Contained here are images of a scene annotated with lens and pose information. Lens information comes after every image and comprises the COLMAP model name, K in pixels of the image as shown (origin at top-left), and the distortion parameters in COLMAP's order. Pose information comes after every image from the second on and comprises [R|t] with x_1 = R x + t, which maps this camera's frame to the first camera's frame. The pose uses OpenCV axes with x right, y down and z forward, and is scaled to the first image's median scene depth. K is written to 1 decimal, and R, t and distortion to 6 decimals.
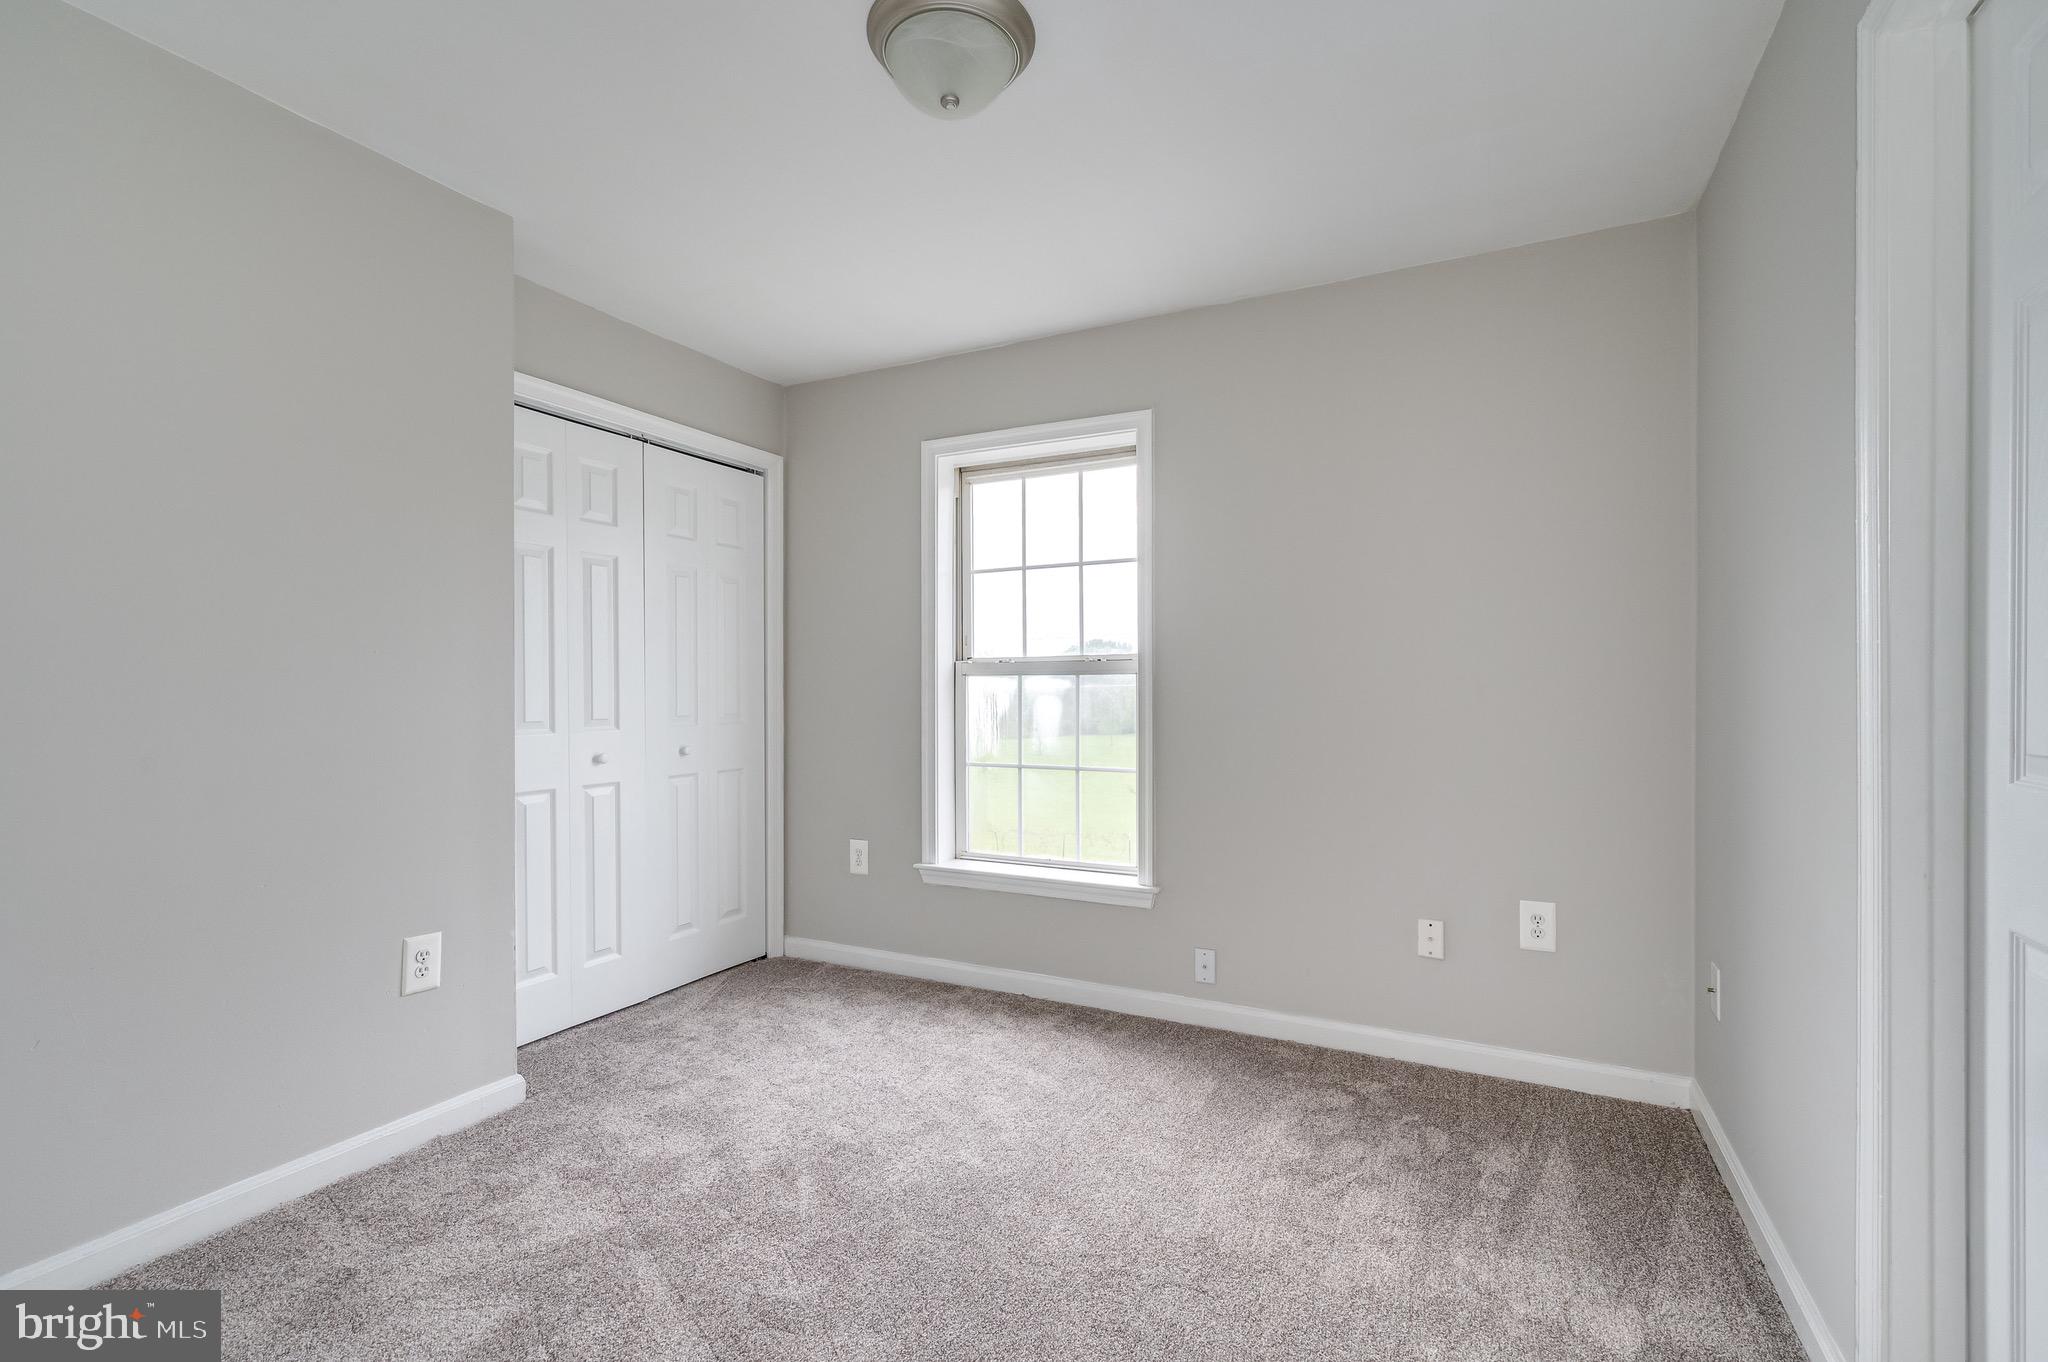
lens RADIAL K [[908.3, 0, 1033.4], [0, 908.3, 675.9], [0, 0, 1]] dist [-0.000202, 0.000228]
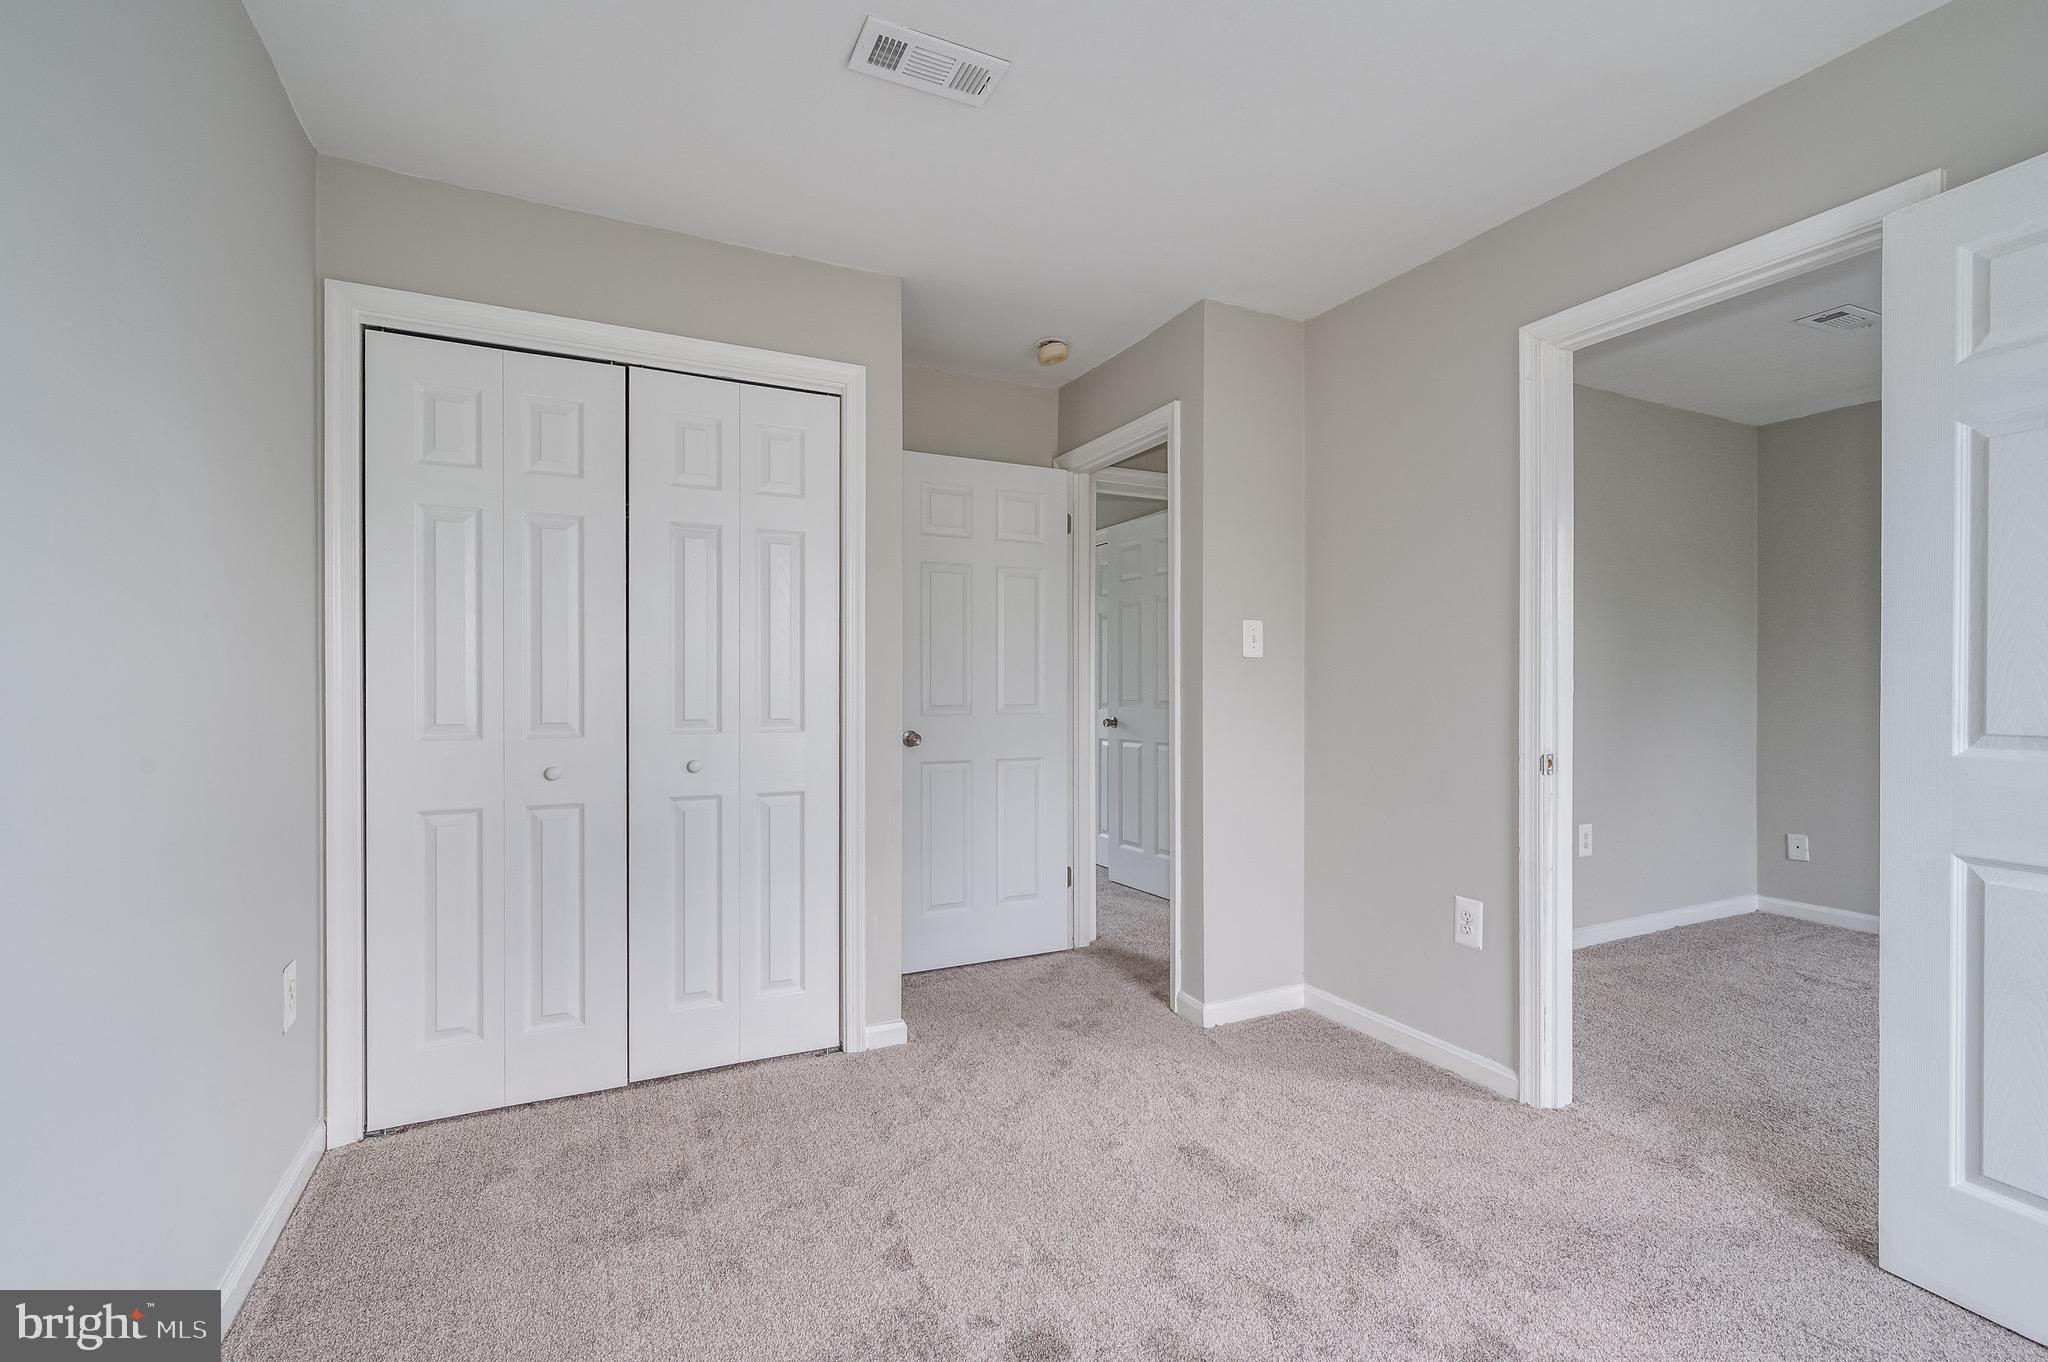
lens RADIAL K [[908.3, 0, 1014.8], [0, 908.3, 679.3], [0, 0, 1]] dist [-0.000202, 0.000228]
pose [[0.814960, 0.005626, -0.579490, 0.210482], [-0.001778, 0.999972, 0.007209, 0.002449], [0.579514, -0.004845, 0.814948, 0.402491]]
